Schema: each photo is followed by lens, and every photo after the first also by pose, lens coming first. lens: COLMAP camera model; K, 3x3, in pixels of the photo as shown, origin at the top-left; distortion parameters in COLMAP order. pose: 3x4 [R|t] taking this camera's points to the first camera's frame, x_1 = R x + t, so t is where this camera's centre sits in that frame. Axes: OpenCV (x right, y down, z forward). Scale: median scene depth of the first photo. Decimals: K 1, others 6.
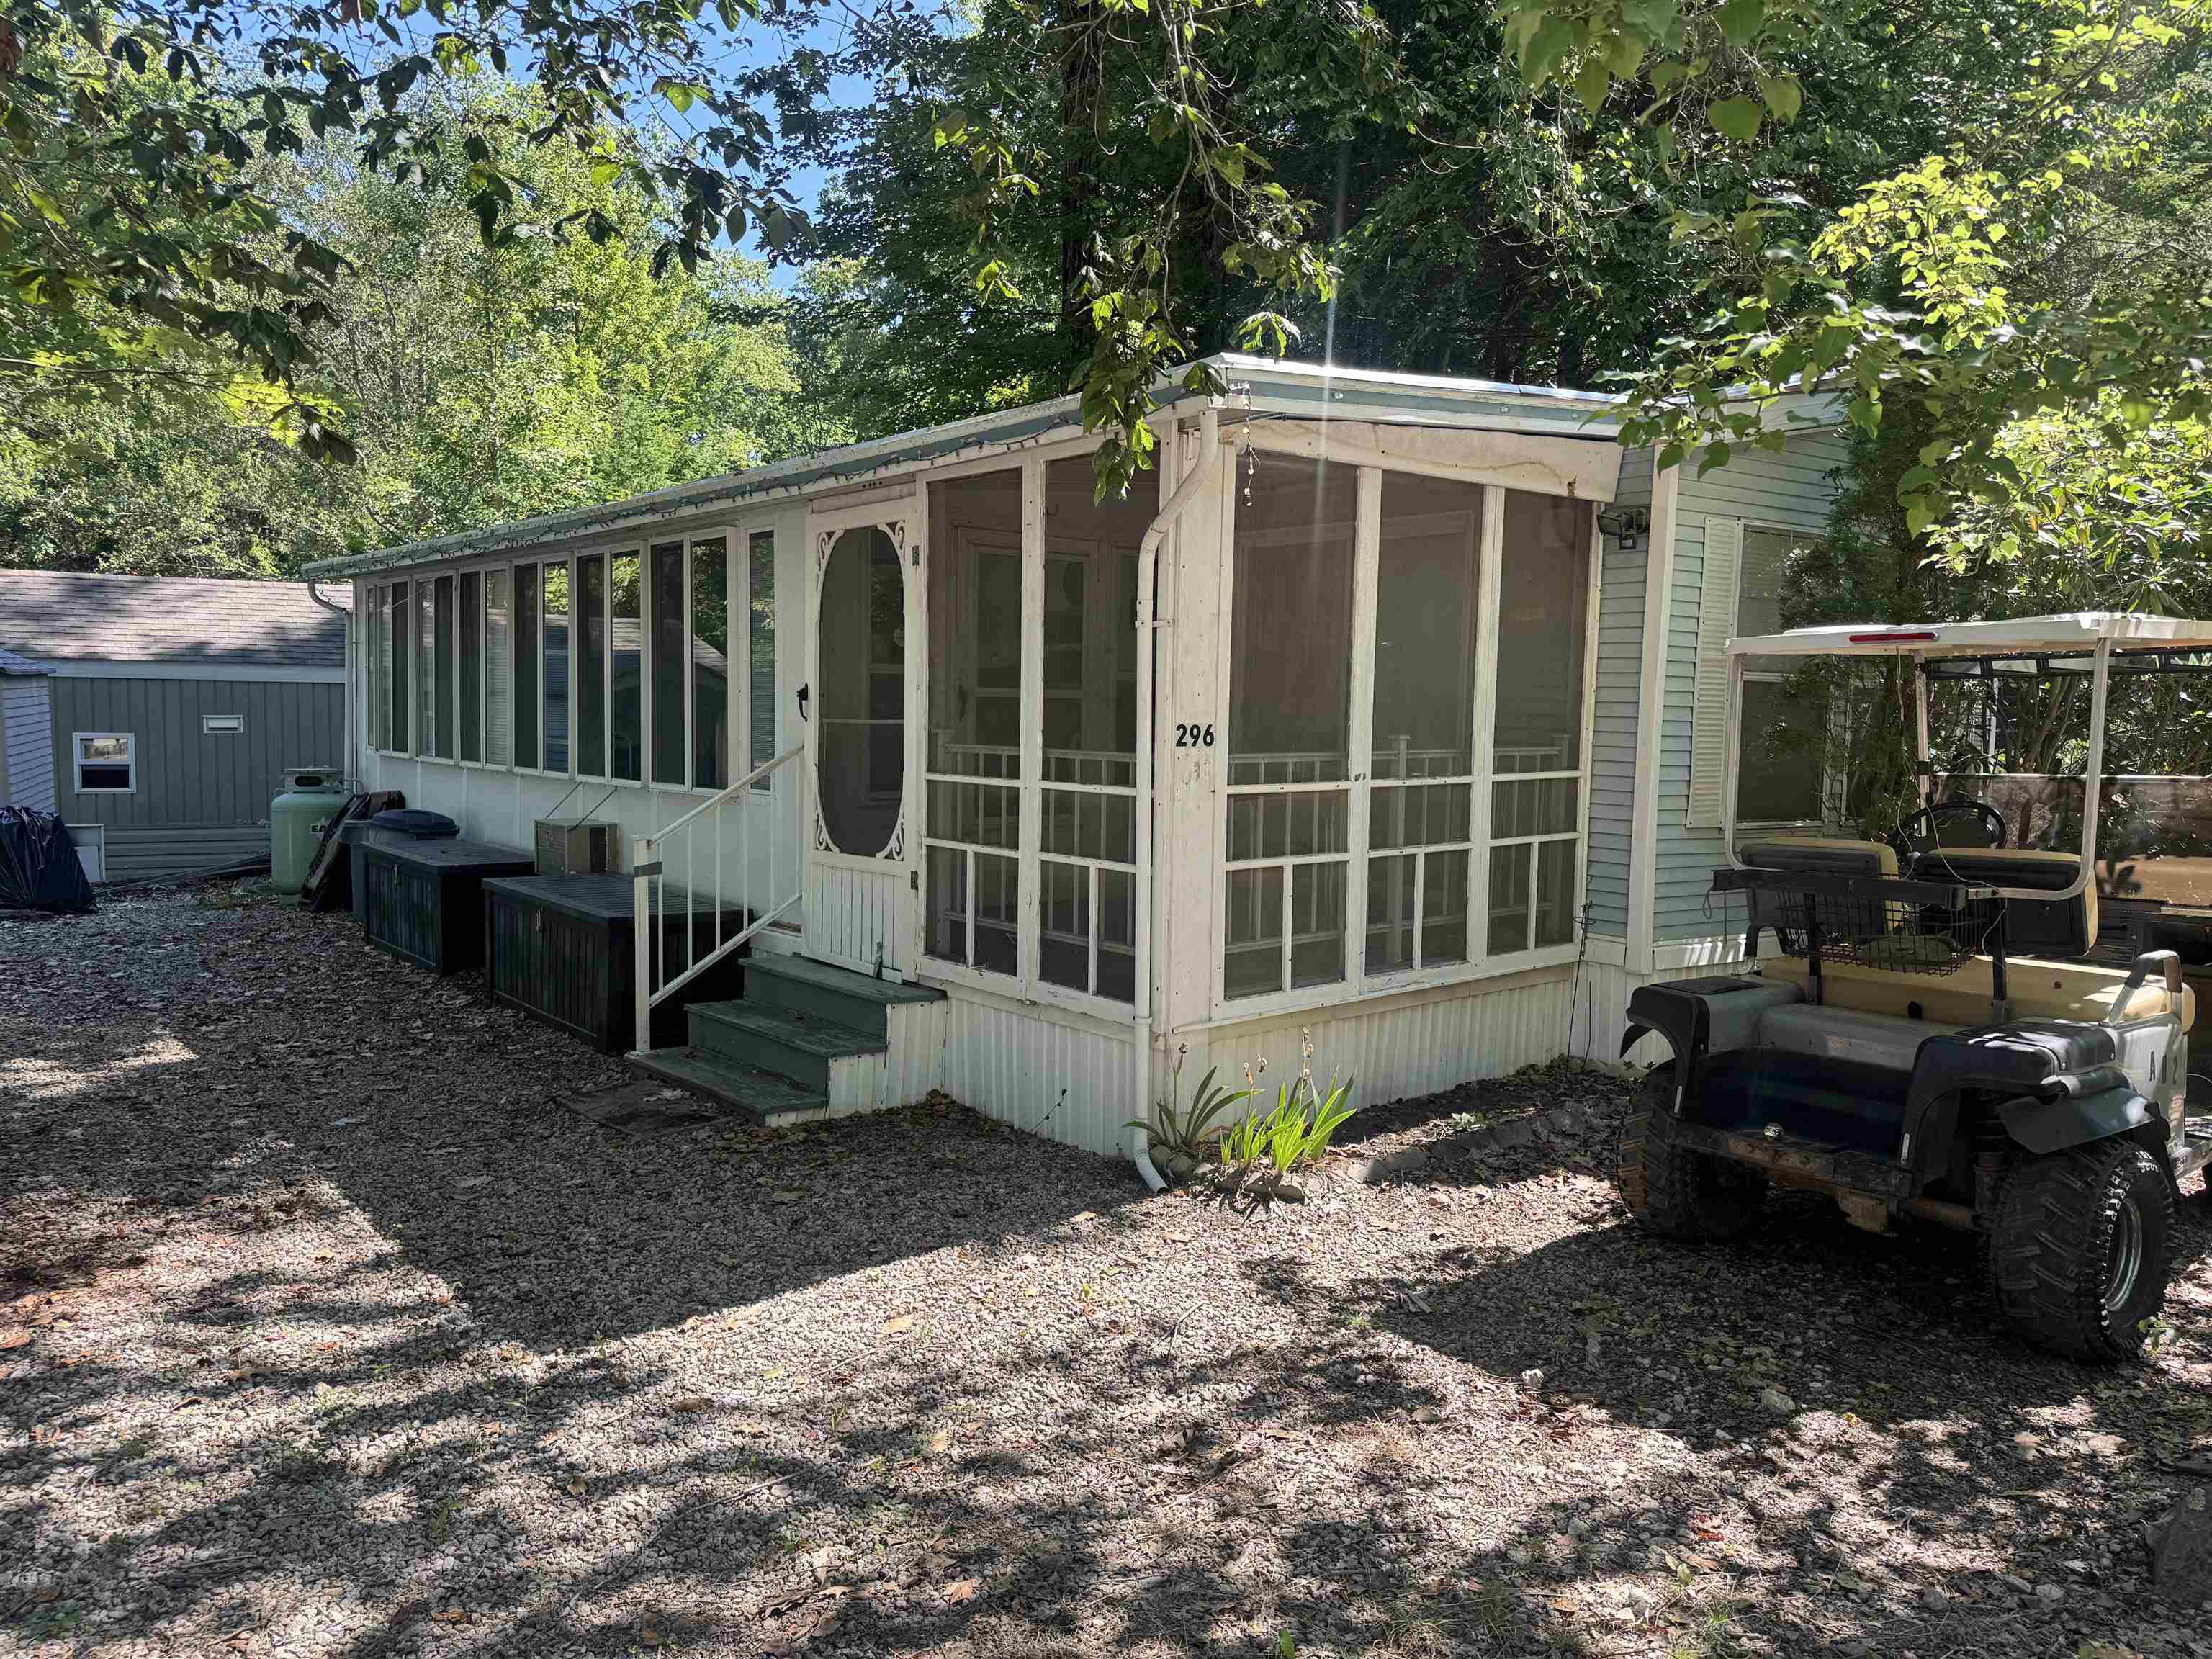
lens RADIAL K [[1687.1, 0, 1110.8], [0, 1687.1, 848.3], [0, 0, 1]] dist [0.031247, -0.036869]
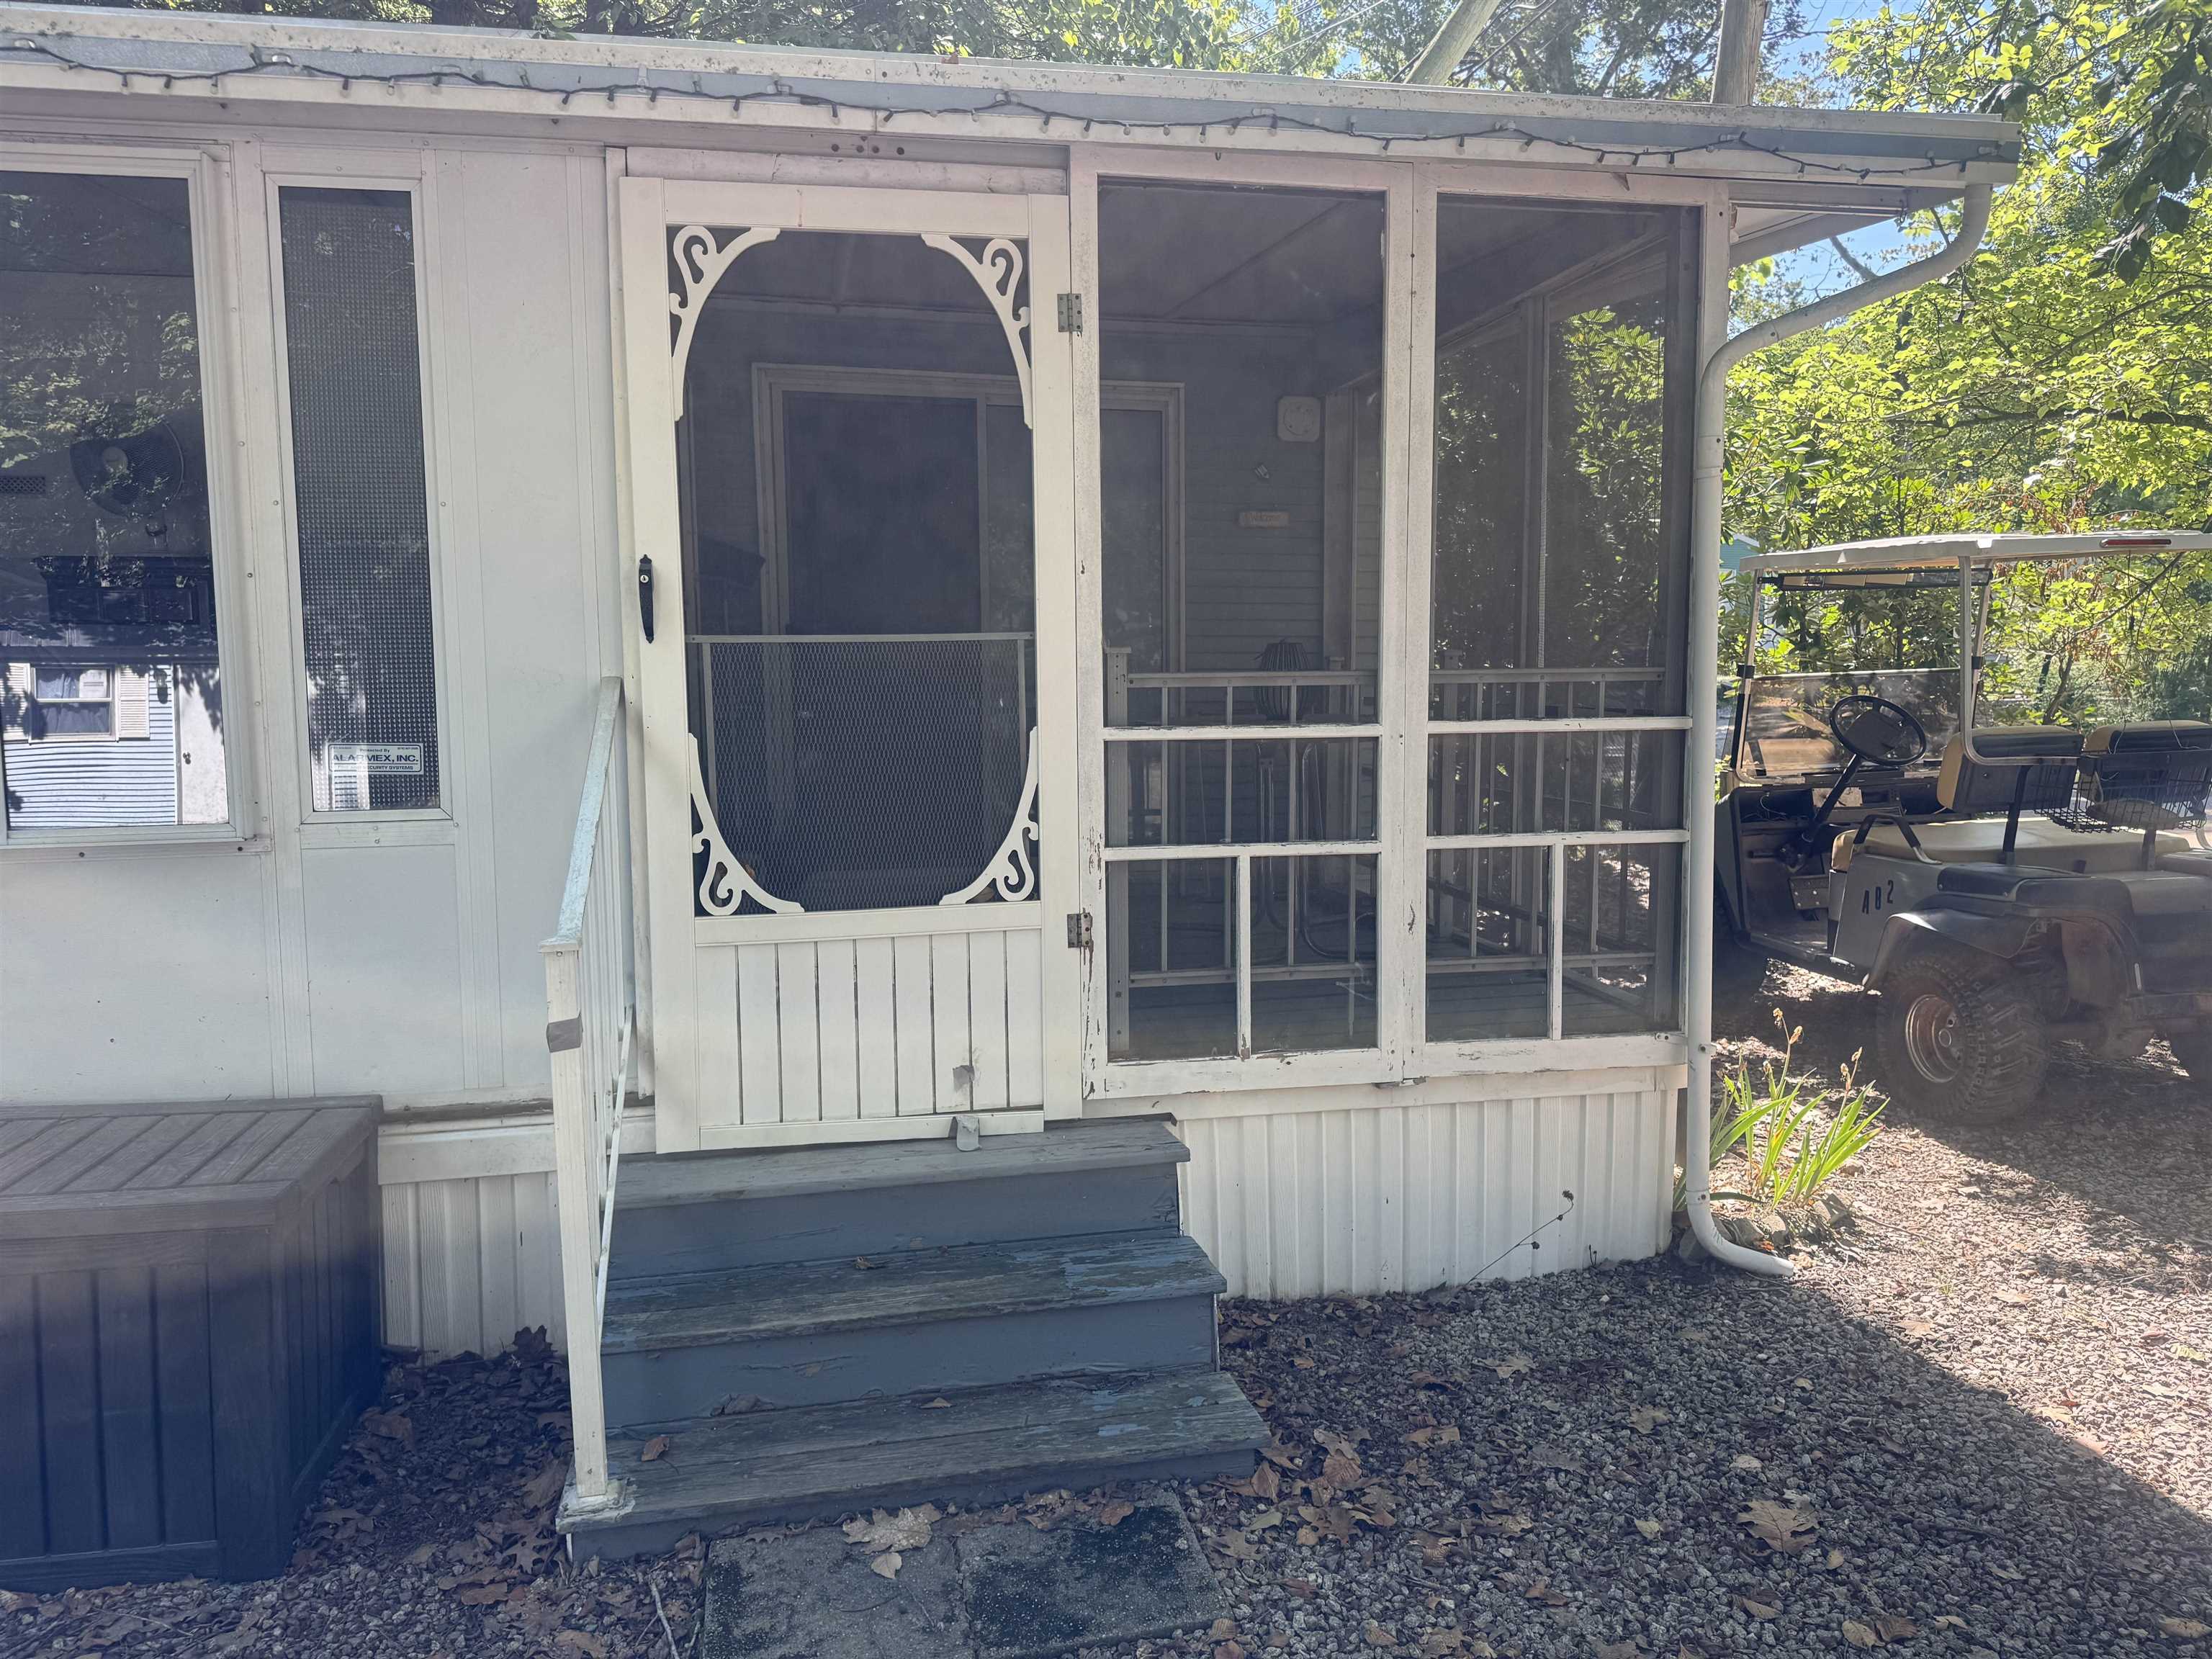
lens RADIAL K [[1687.1, 0, 1111.7], [0, 1687.1, 824.7], [0, 0, 1]] dist [0.031247, -0.036869]
pose [[0.434146, -0.112614, 0.893776, -0.612365], [0.086675, 0.992774, 0.082986, -0.060566], [-0.896663, 0.041440, 0.440770, 0.787471]]
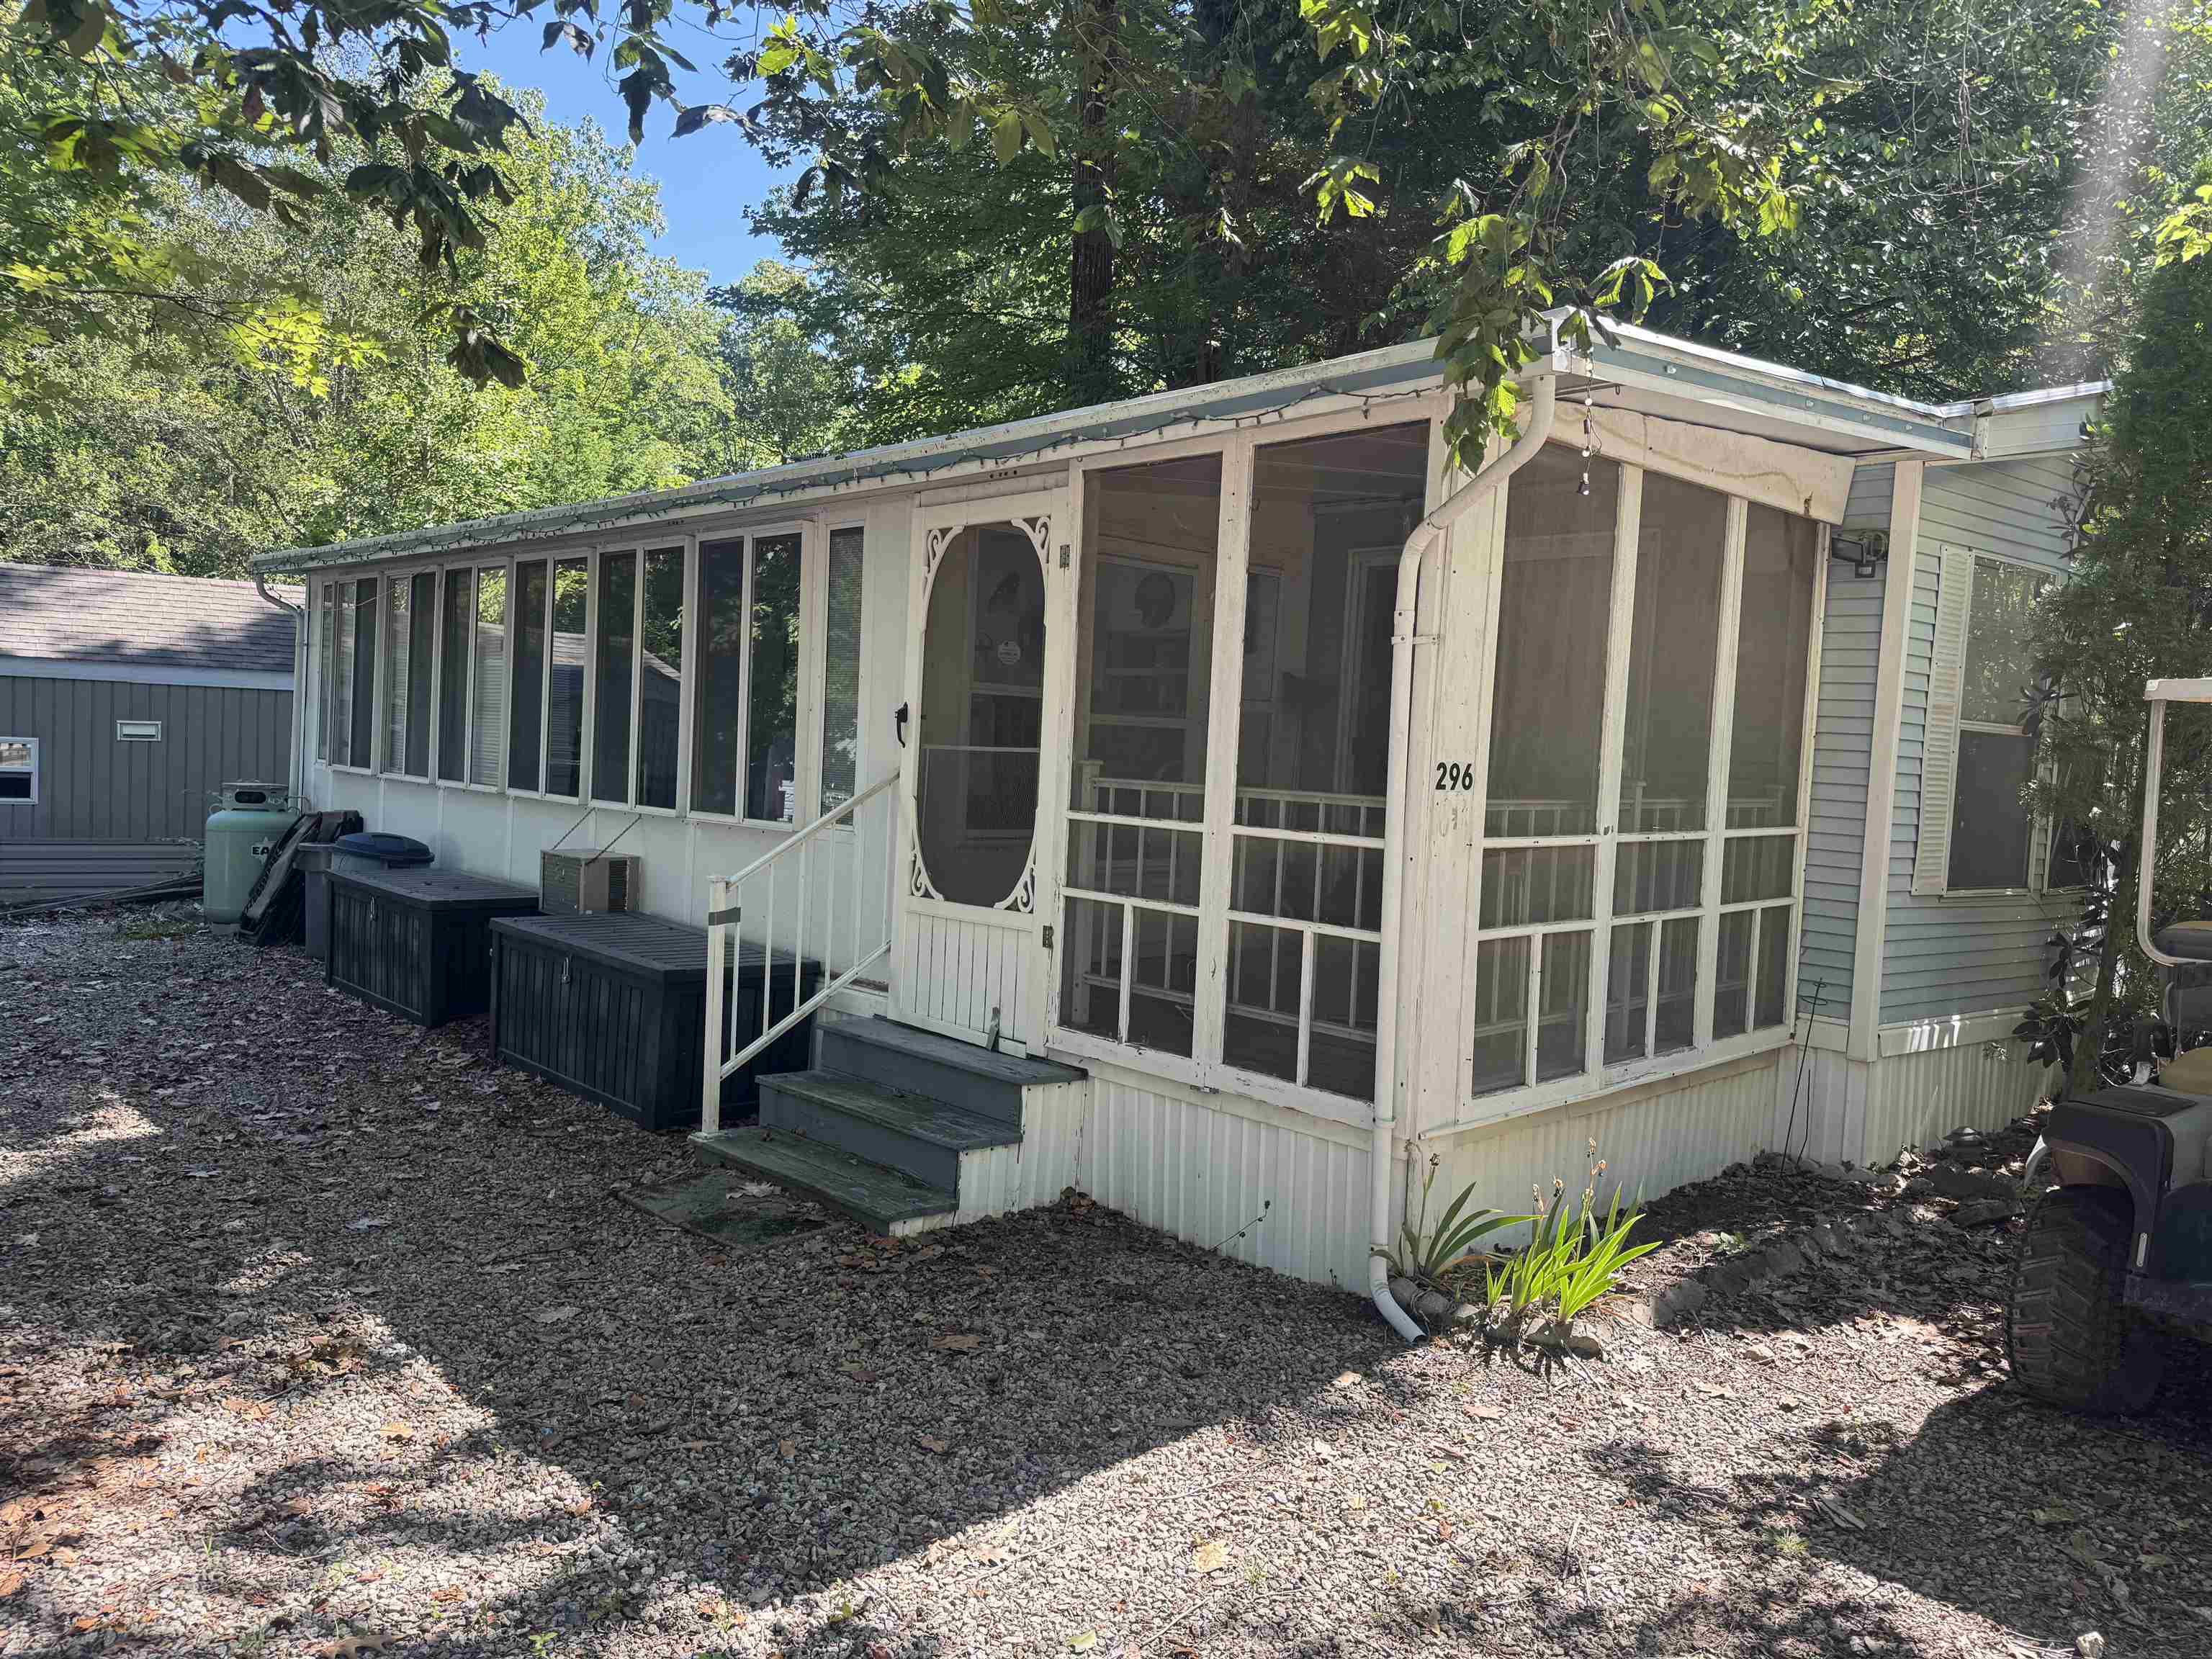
lens RADIAL K [[1687.1, 0, 1099.8], [0, 1687.1, 830.2], [0, 0, 1]] dist [0.031247, -0.036869]
pose [[0.998061, 0.025094, 0.056962, -0.146299], [-0.023379, 0.999259, -0.030581, -0.009971], [-0.057687, 0.029190, 0.997908, 0.158102]]
